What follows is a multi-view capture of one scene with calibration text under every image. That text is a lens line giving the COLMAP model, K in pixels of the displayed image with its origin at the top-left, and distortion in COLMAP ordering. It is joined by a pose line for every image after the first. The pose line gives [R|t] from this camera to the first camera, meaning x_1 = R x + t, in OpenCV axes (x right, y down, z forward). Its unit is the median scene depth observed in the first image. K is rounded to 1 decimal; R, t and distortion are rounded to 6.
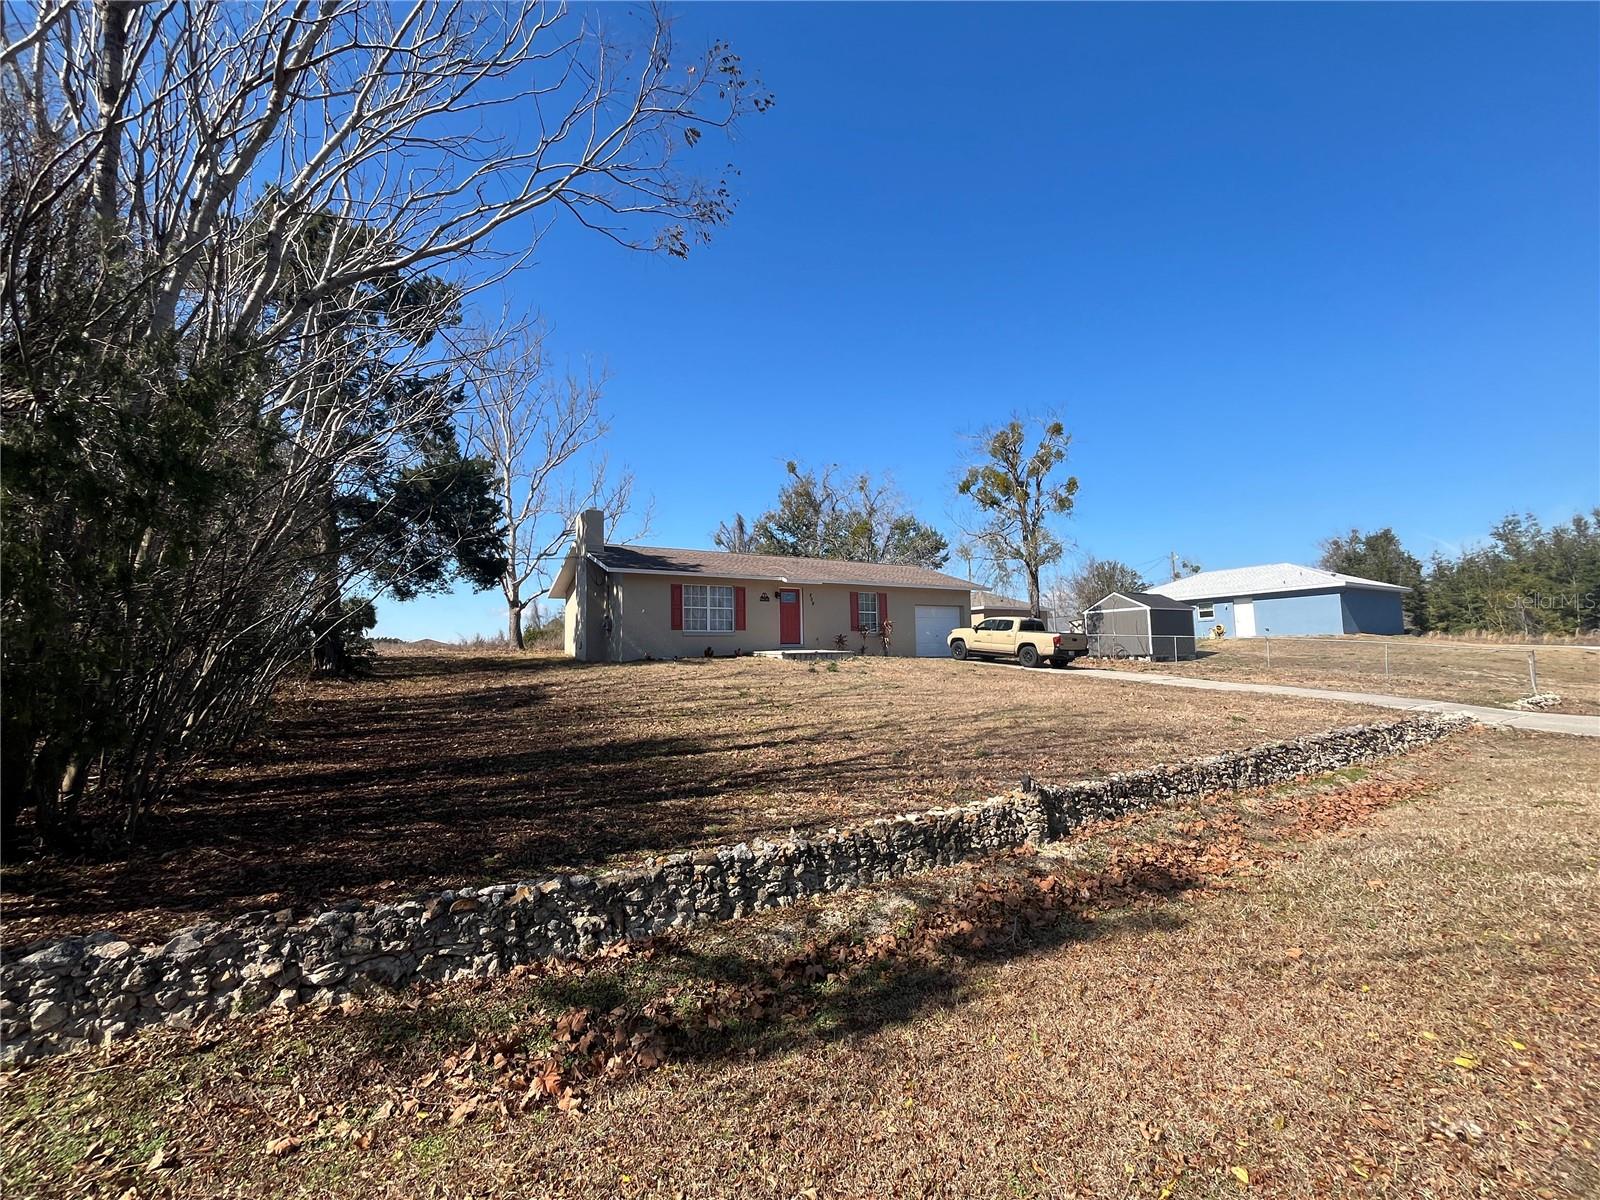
lens RADIAL K [[676.8, 0, 797.8], [0, 676.8, 594.7], [0, 0, 1]] dist [-0.000599, -0.000005]
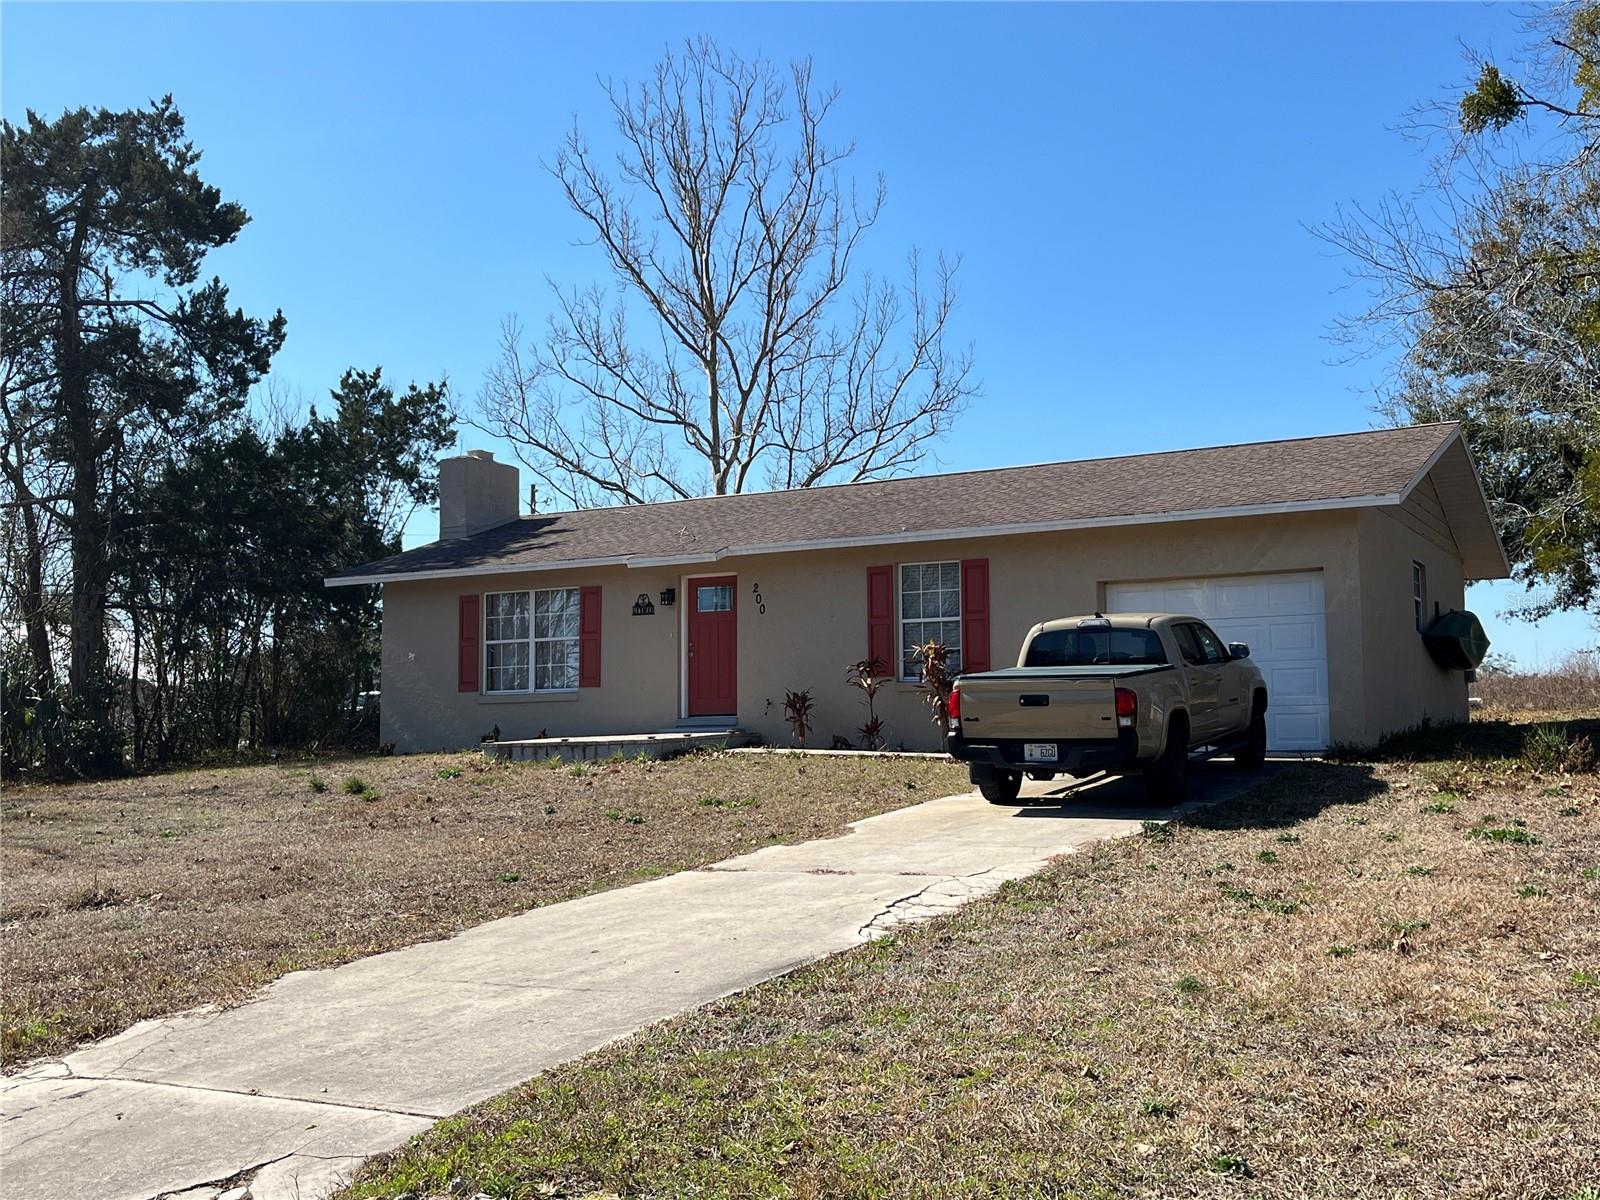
lens RADIAL K [[1691.6, 0, 800.0], [0, 1691.6, 600.0], [0, 0, 1]] dist [0.017119, -0.002645]
pose [[0.484913, -0.065198, -0.872129, 0.873289], [0.083382, 0.996121, -0.028106, 0.036832], [0.870579, -0.059091, 0.488468, 0.567194]]
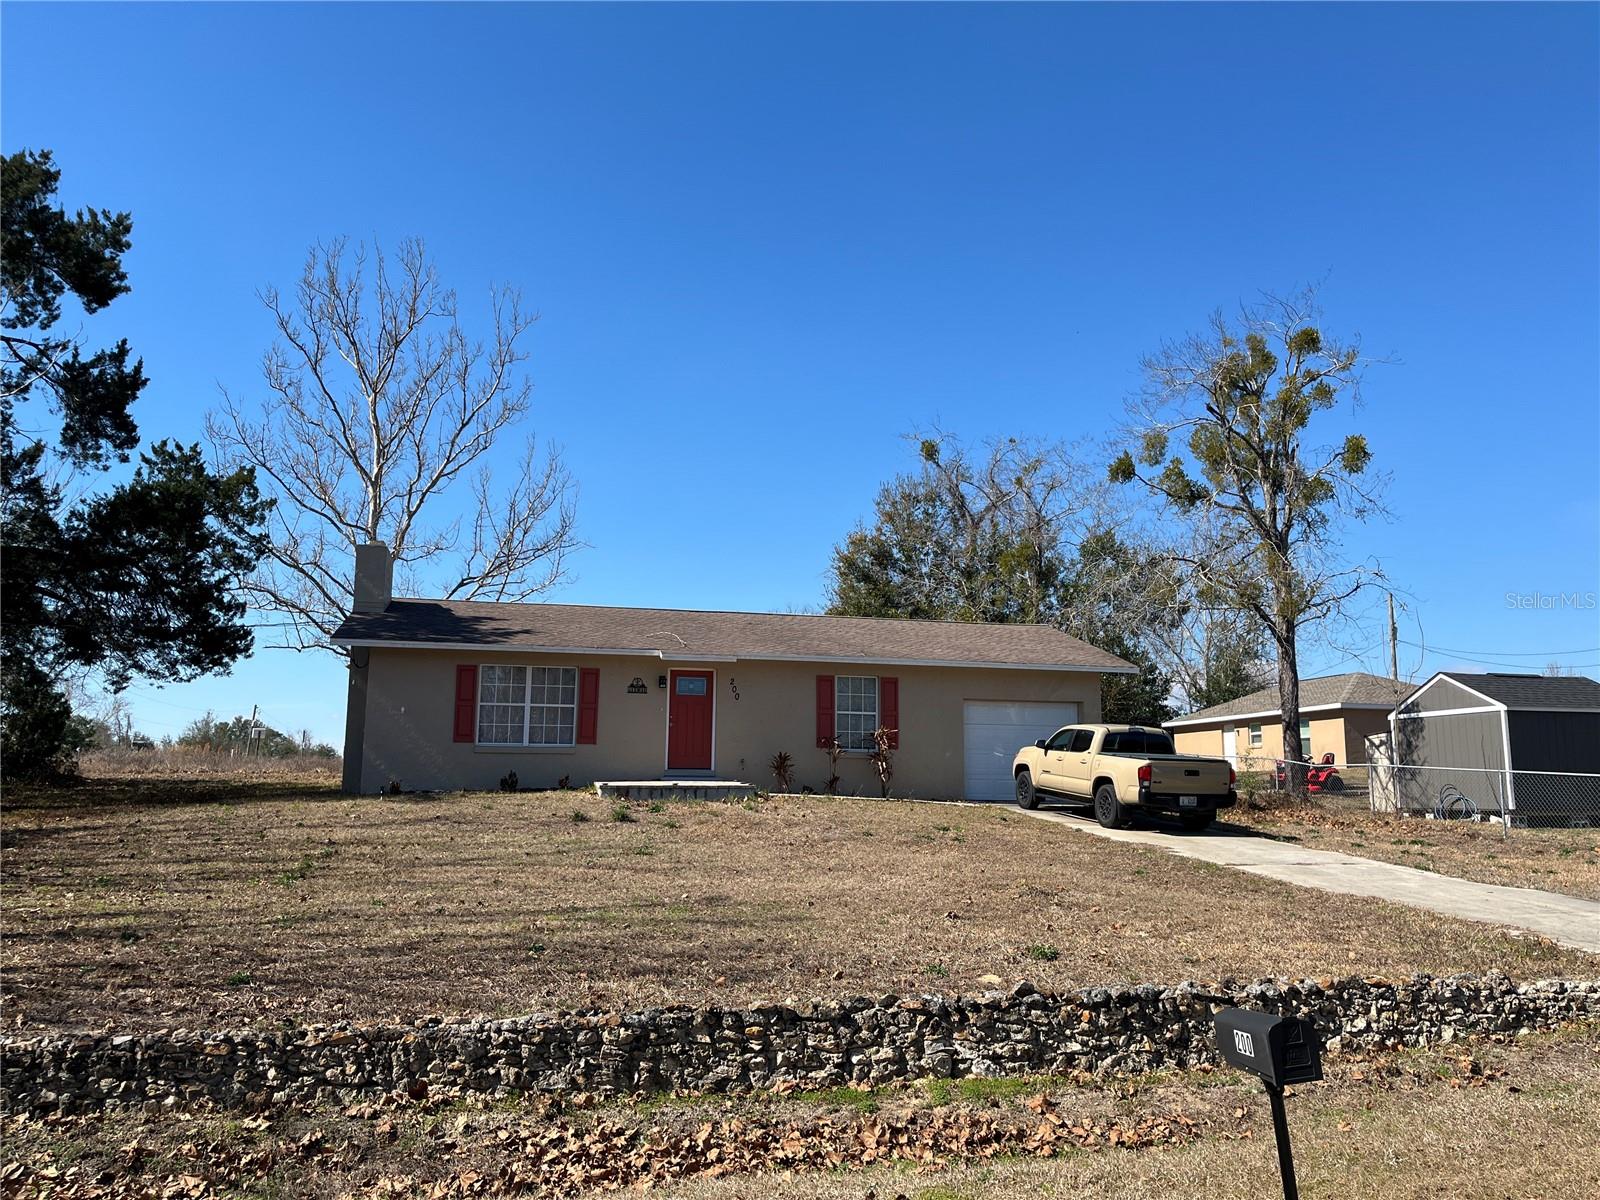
lens RADIAL K [[1206.7, 0, 806.2], [0, 1206.7, 605.0], [0, 0, 1]] dist [0.025201, -0.005339]
pose [[0.948754, -0.023432, -0.315147, 0.396633], [0.003652, 0.997994, -0.063210, 0.000720], [0.315996, 0.058820, 0.946936, 0.079760]]
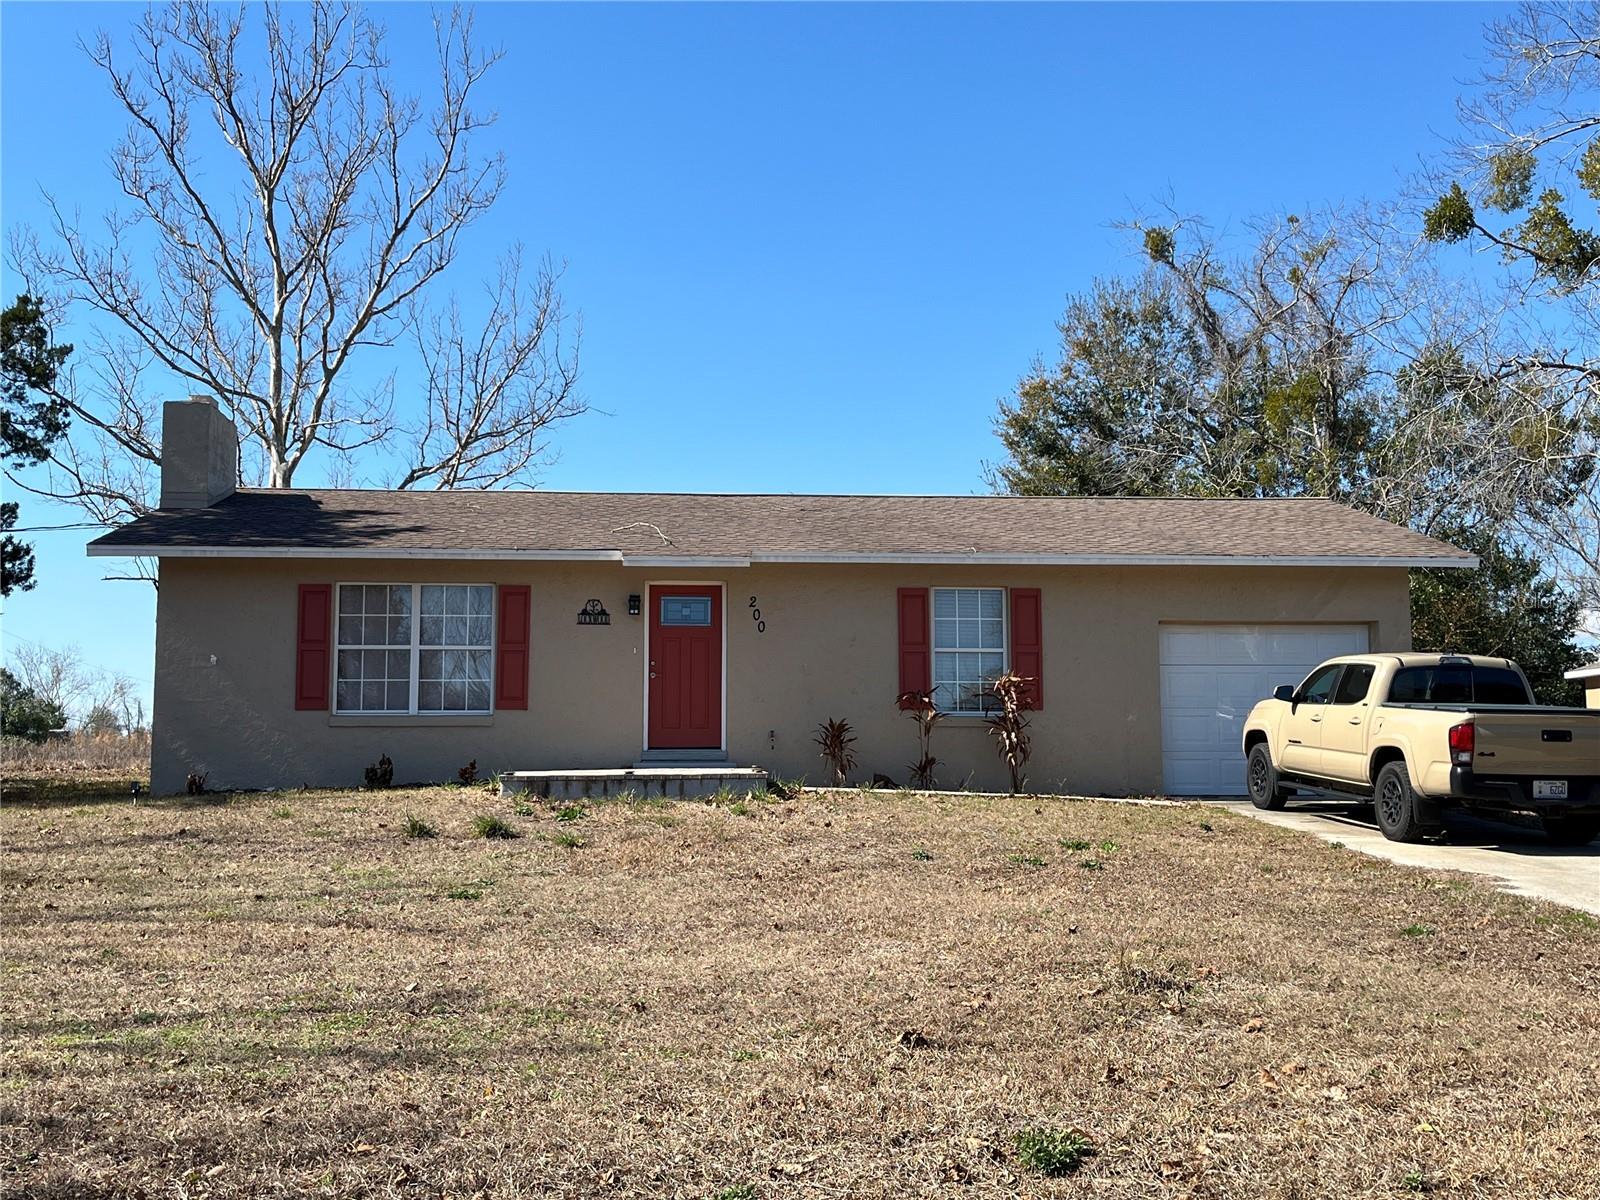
lens RADIAL K [[1691.6, 0, 800.0], [0, 1691.6, 600.0], [0, 0, 1]] dist [0.017119, -0.002645]
pose [[0.889505, -0.038692, -0.455284, 0.420567], [0.029559, 0.999194, -0.027166, 0.023303], [0.455968, 0.010706, 0.889932, 0.283530]]
